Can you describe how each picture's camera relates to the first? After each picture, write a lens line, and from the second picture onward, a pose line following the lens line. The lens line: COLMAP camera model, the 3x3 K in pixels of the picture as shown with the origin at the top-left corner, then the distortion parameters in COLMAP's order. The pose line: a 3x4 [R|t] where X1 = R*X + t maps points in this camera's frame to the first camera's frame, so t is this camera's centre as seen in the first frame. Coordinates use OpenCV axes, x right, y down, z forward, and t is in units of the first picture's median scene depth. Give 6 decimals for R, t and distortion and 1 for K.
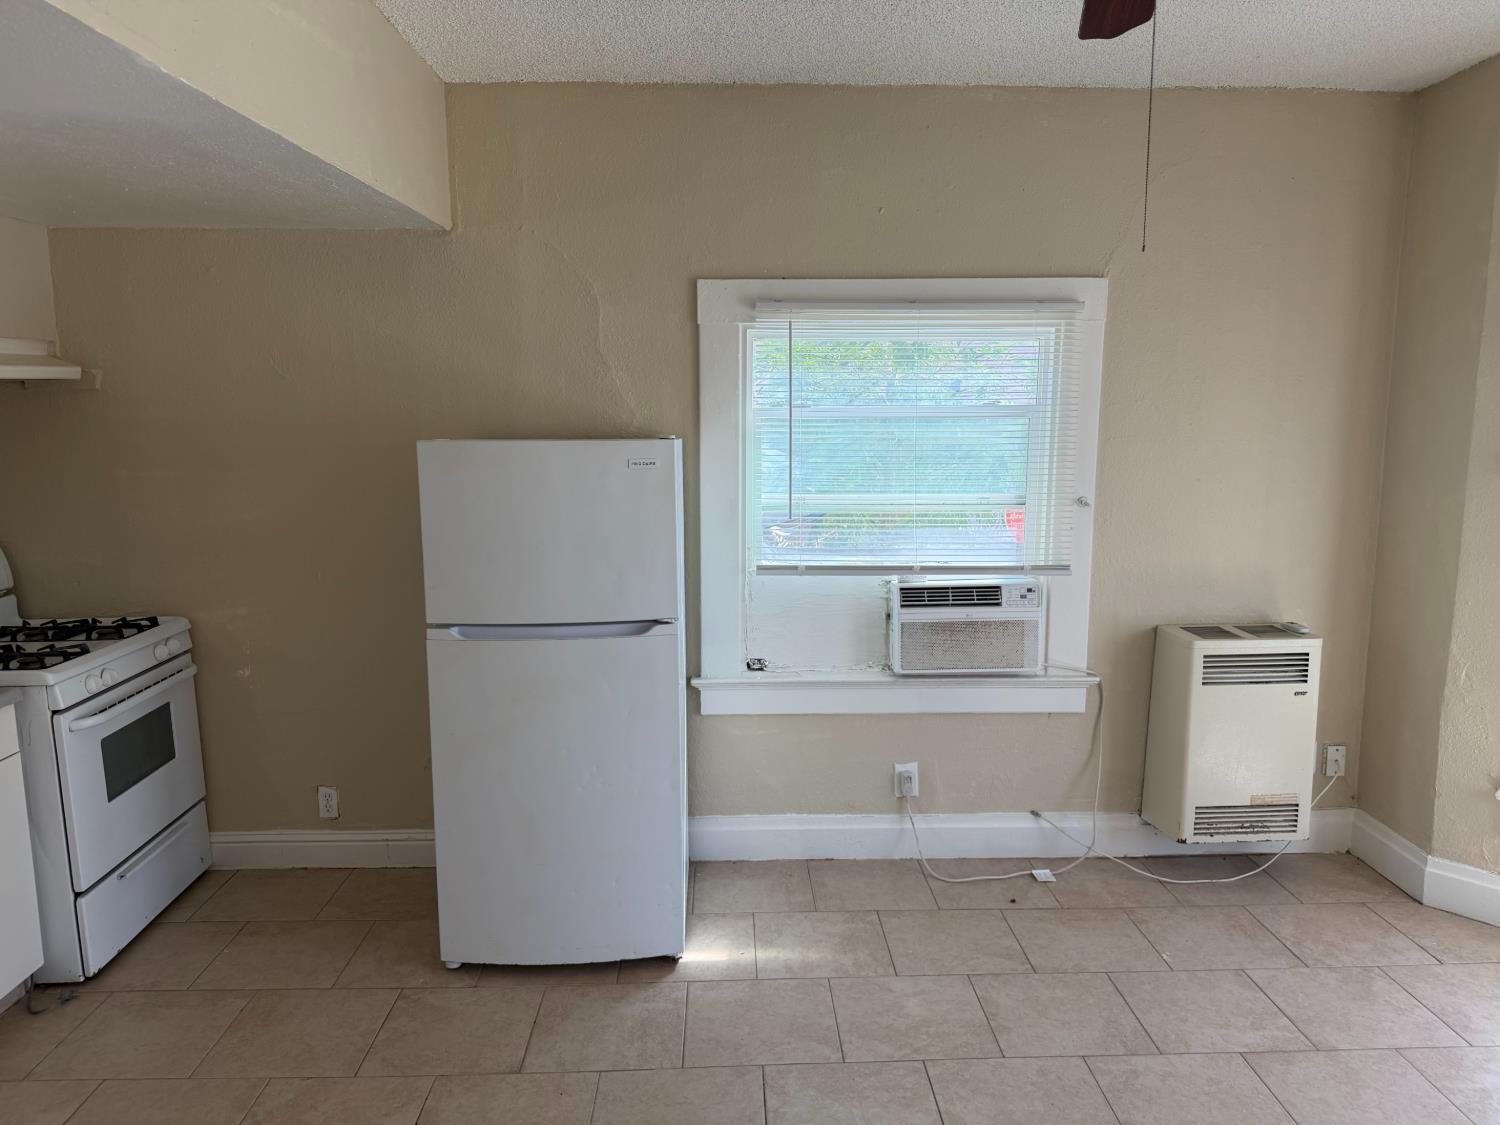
lens RADIAL K [[1042.6, 0, 752.8], [0, 1042.6, 566.6], [0, 0, 1]] dist [0.076892, -0.101855]
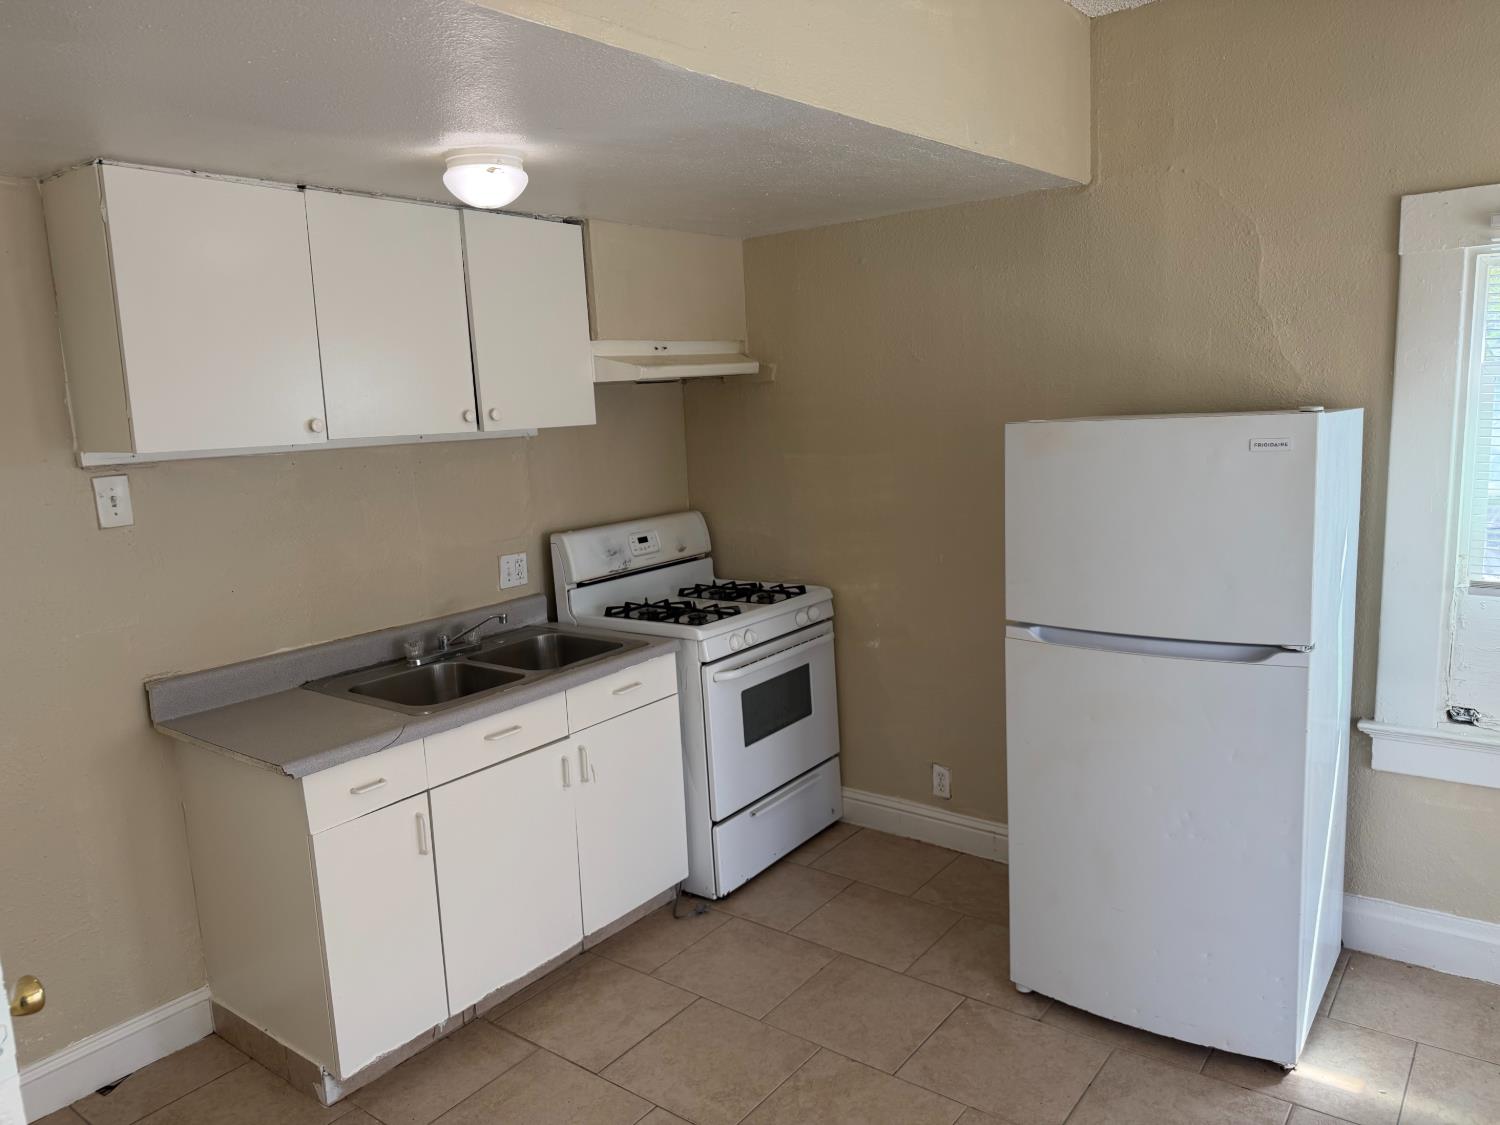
lens RADIAL K [[1042.6, 0, 752.8], [0, 1042.6, 566.6], [0, 0, 1]] dist [0.076892, -0.101855]
pose [[0.777639, 0.067974, -0.625026, 0.076279], [-0.049774, 0.997674, 0.046574, -0.020890], [0.626738, -0.005108, 0.779213, 0.116673]]
